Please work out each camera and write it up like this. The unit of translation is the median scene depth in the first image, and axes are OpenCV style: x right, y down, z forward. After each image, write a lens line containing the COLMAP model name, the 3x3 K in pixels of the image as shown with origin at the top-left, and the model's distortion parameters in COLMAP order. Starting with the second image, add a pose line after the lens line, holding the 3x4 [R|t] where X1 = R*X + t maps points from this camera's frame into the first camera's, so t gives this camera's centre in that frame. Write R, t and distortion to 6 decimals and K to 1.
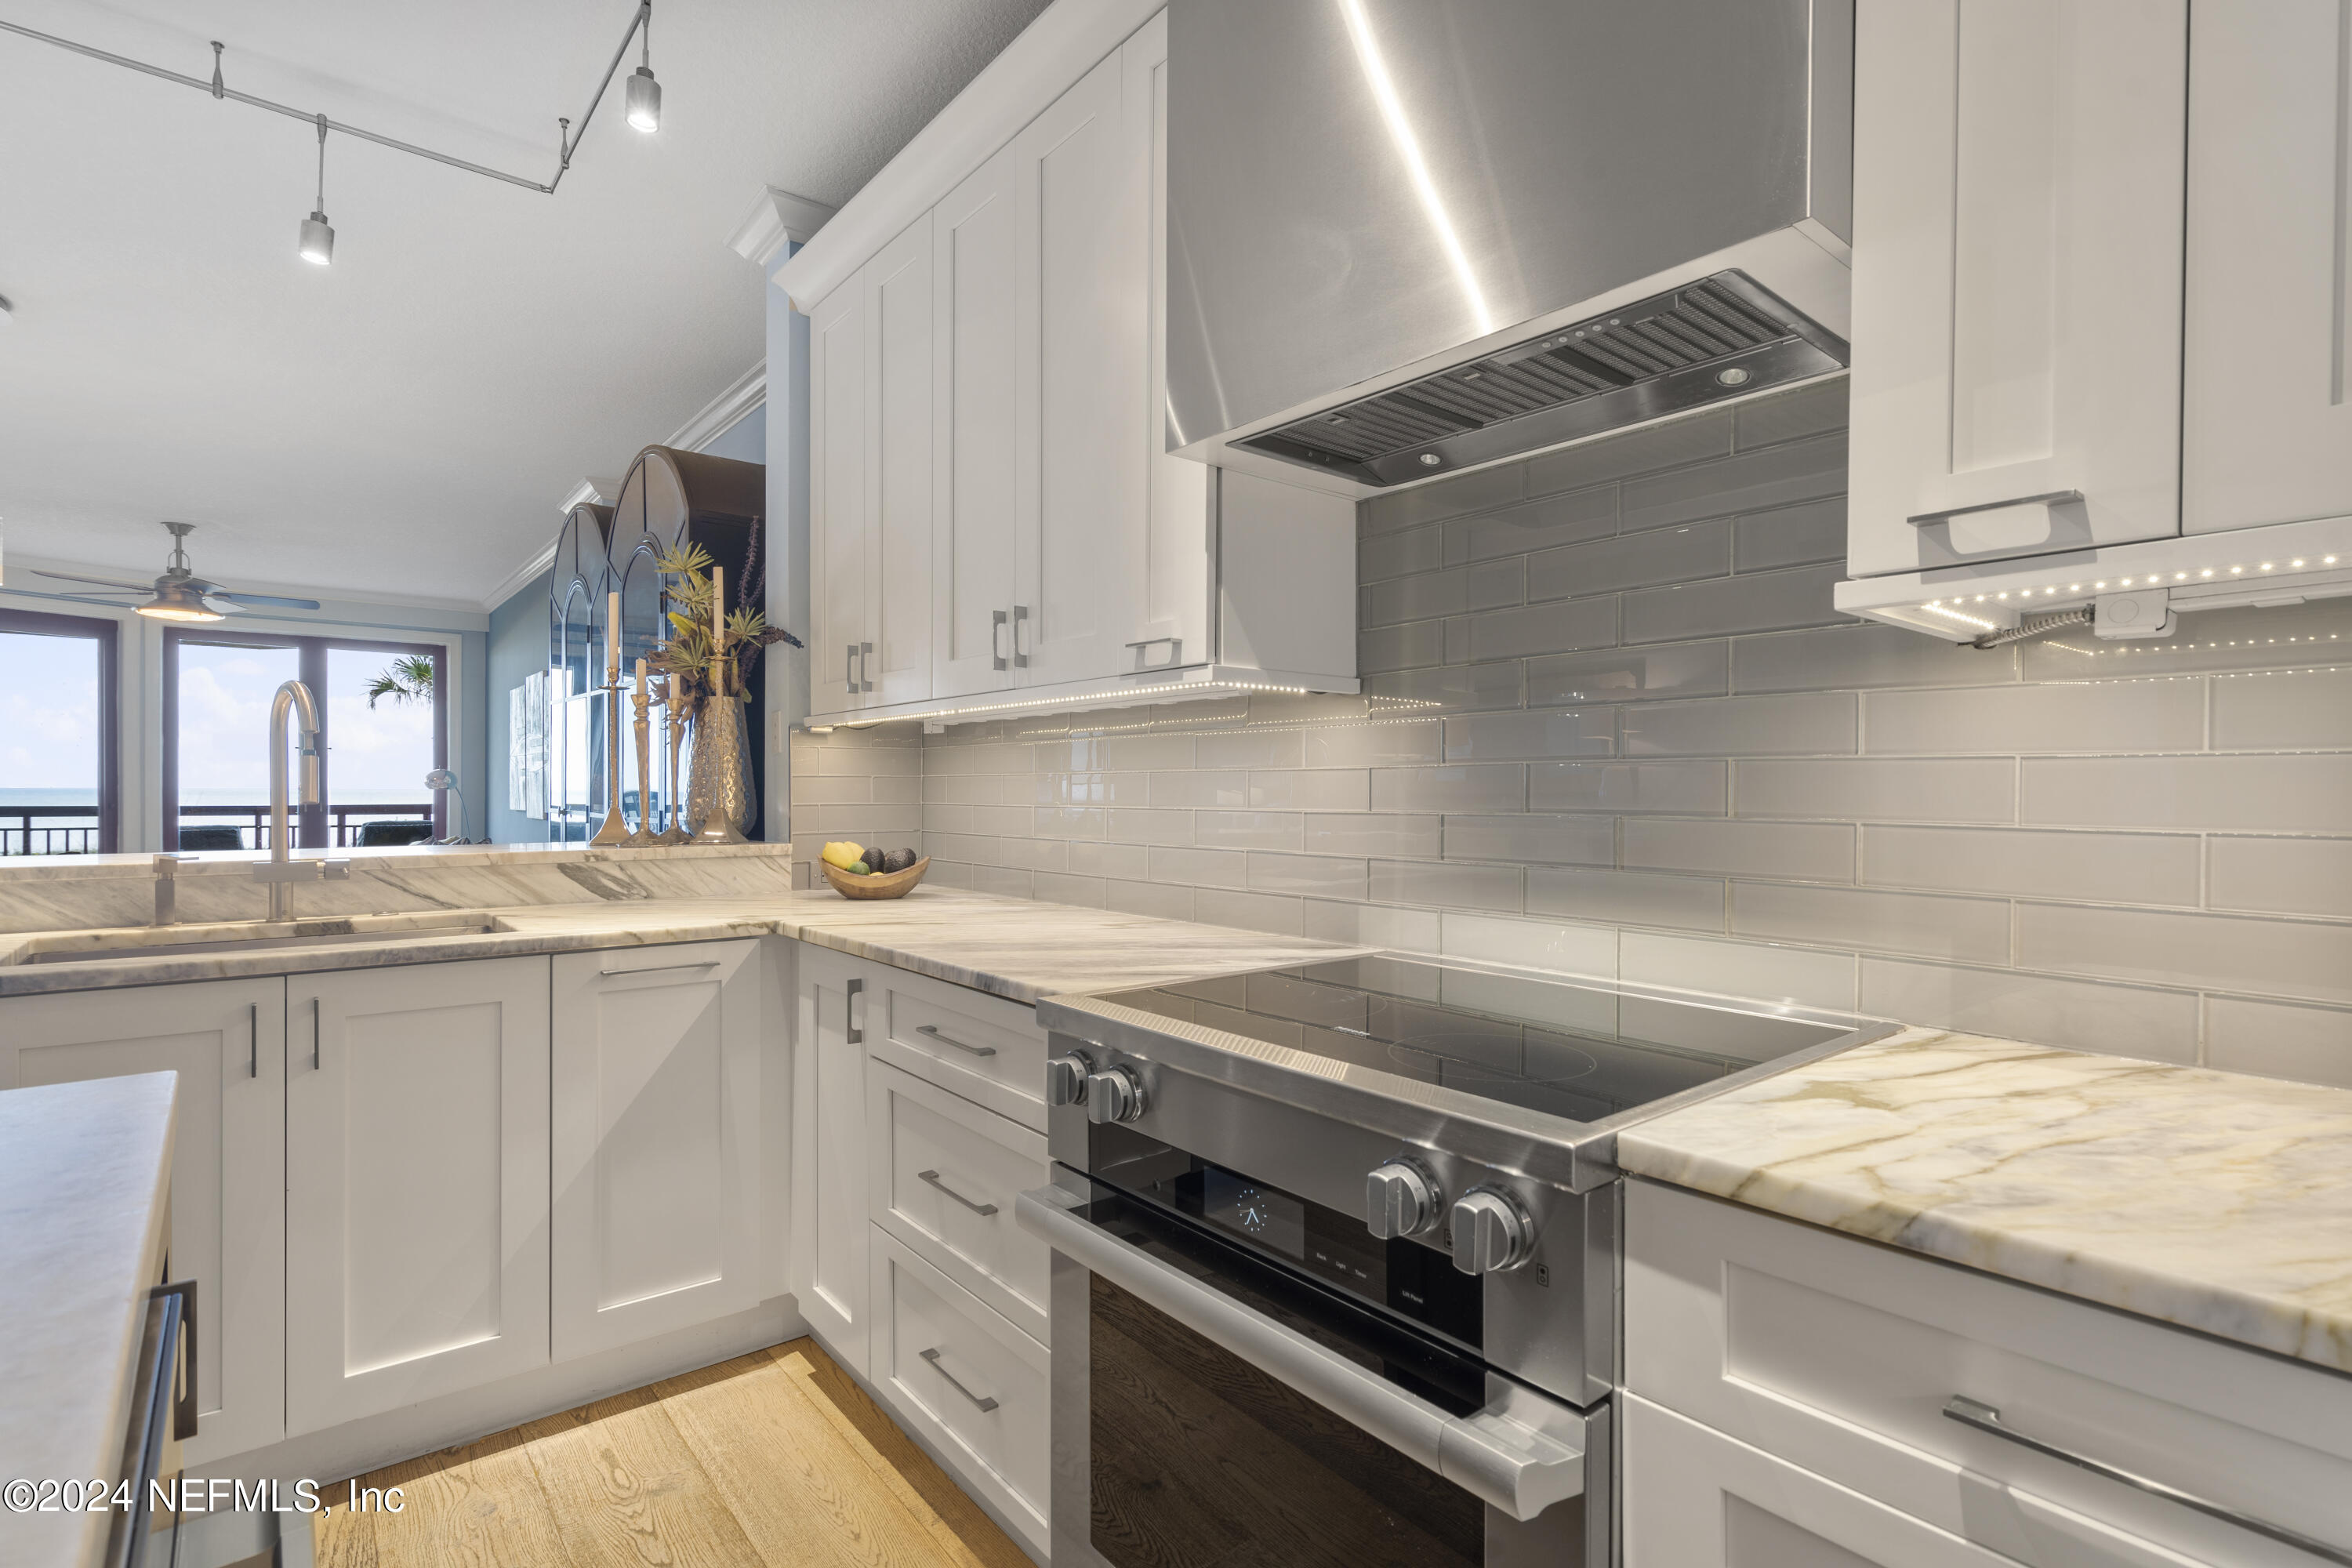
lens RADIAL K [[1057.9, 0, 1185.4], [0, 1057.9, 785.8], [0, 0, 1]] dist [-0.002327, 0.001489]
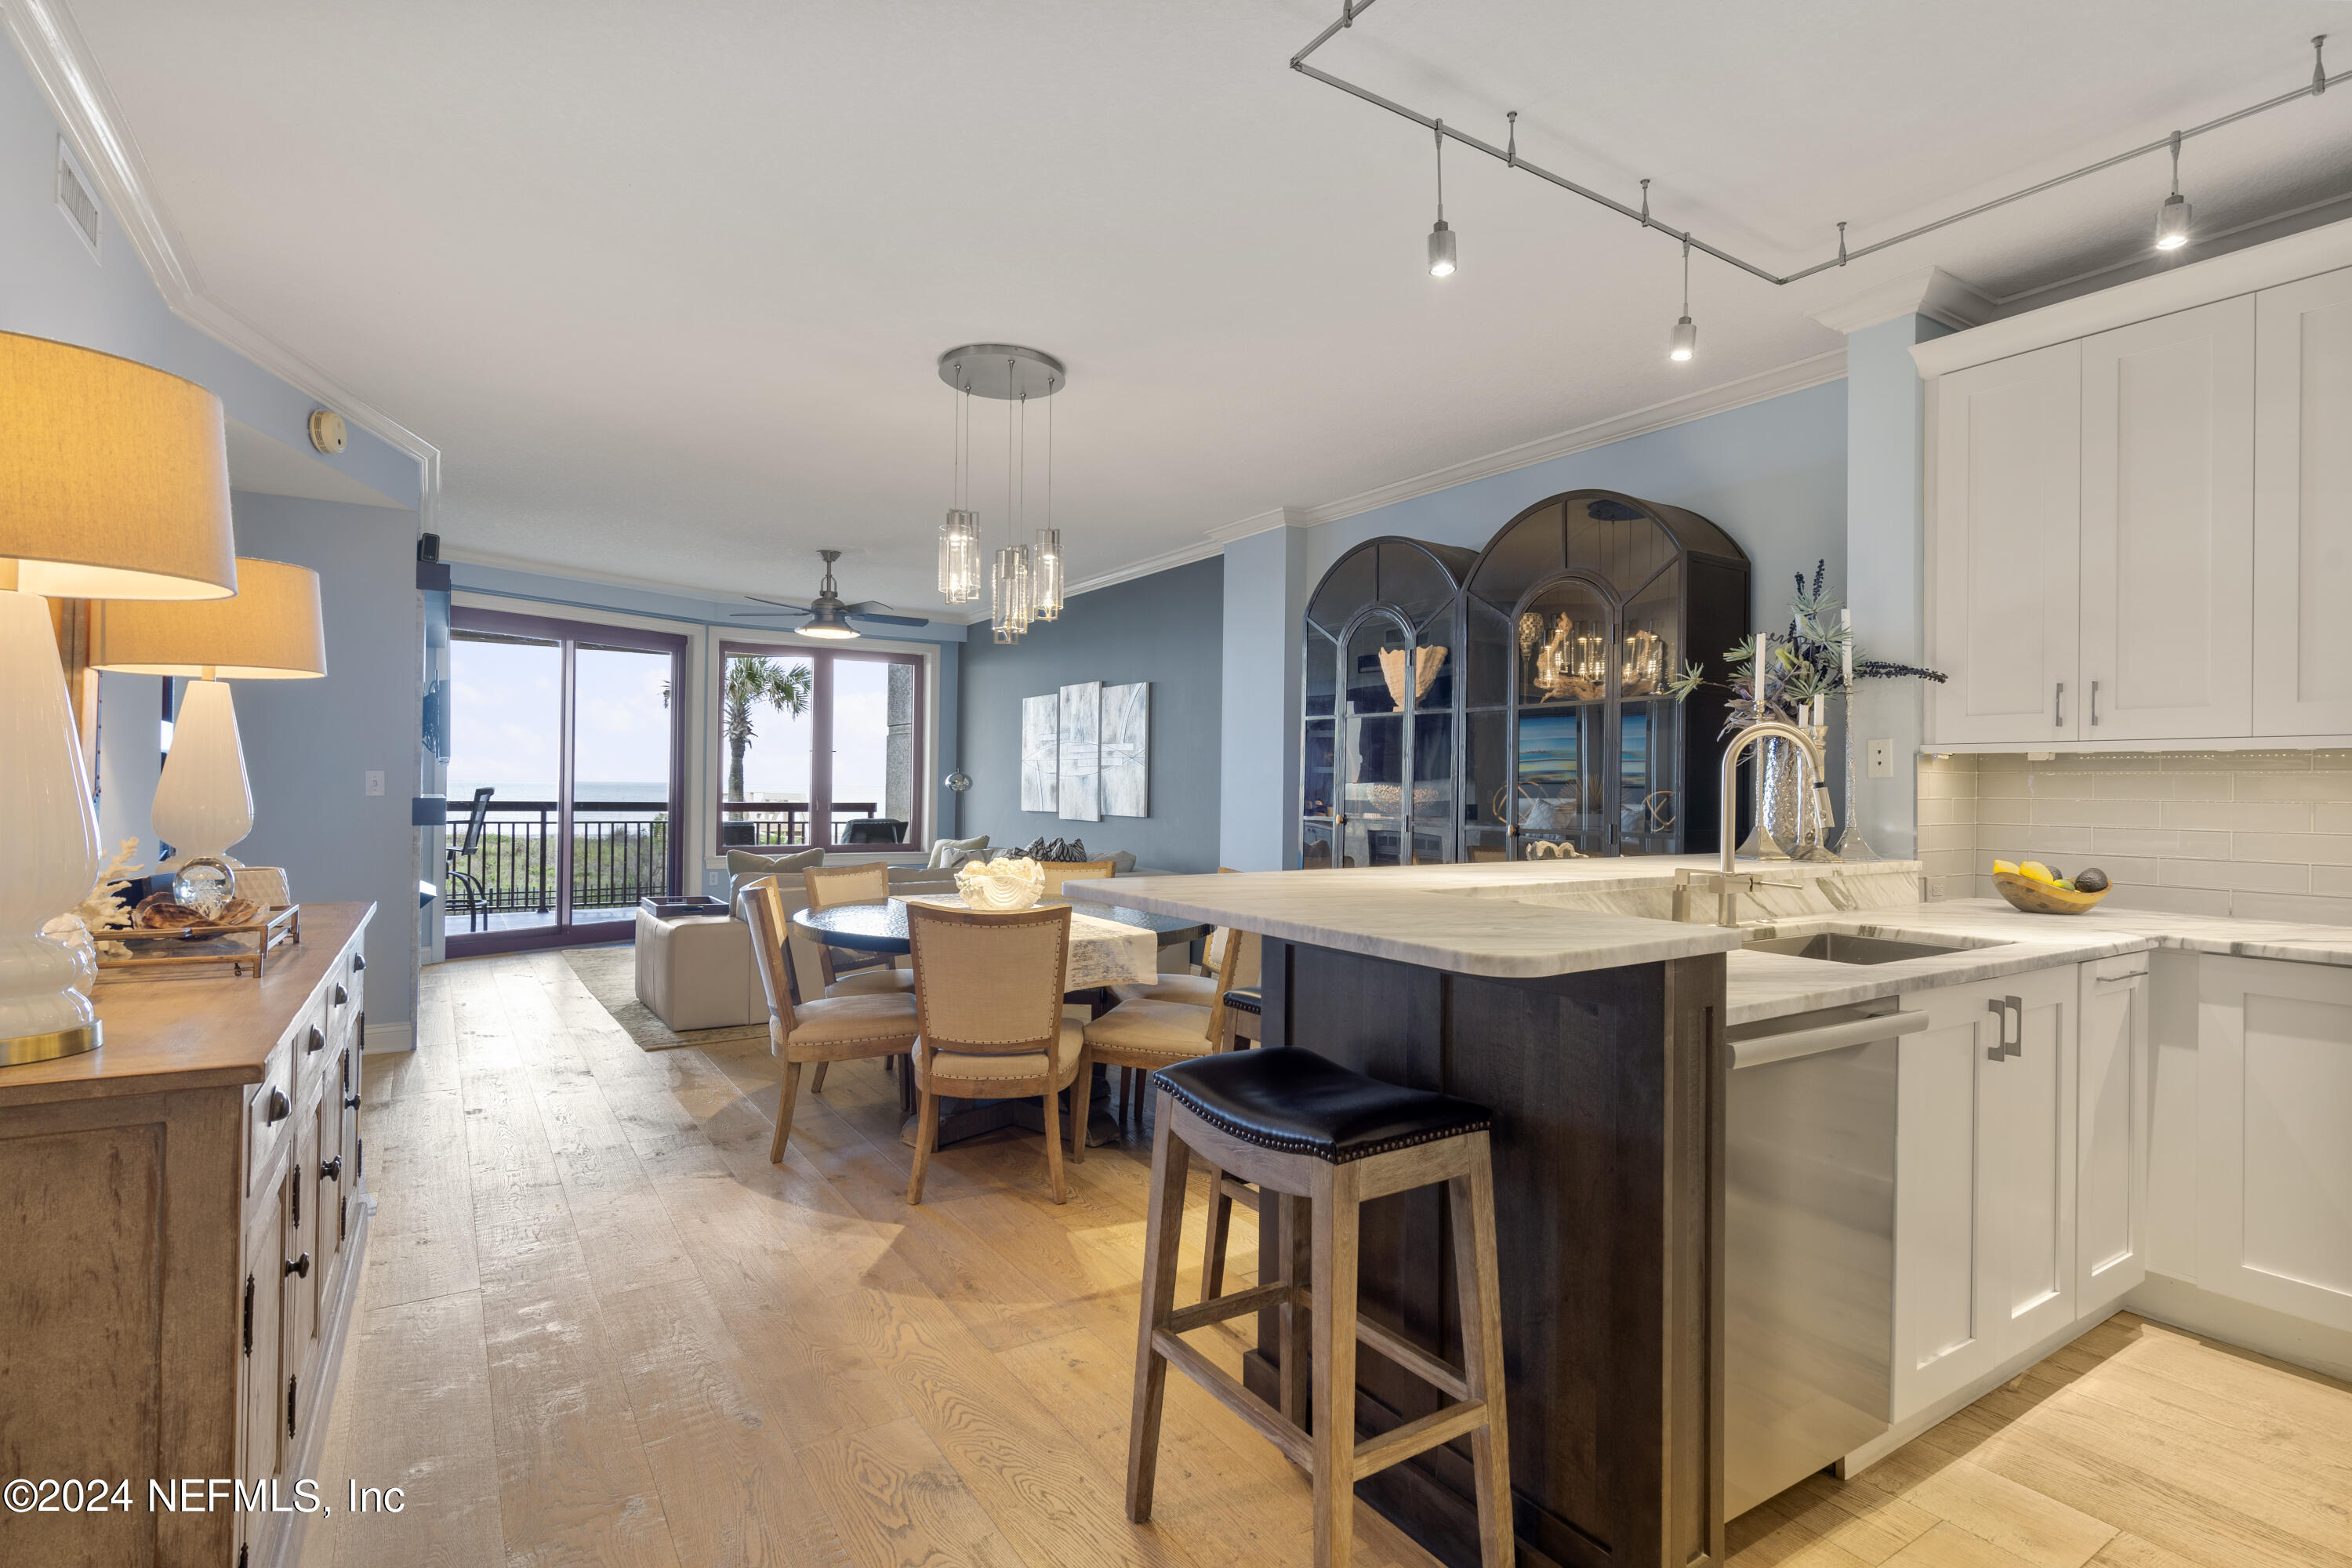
lens RADIAL K [[1135.7, 0, 1176.4], [0, 1135.7, 782.5], [0, 0, 1]] dist [0.002733, 0.000149]
pose [[0.986787, 0.015644, -0.161266, -0.398259], [-0.017503, 0.999796, -0.010112, -0.000255], [0.161075, 0.012801, 0.986859, -0.111933]]
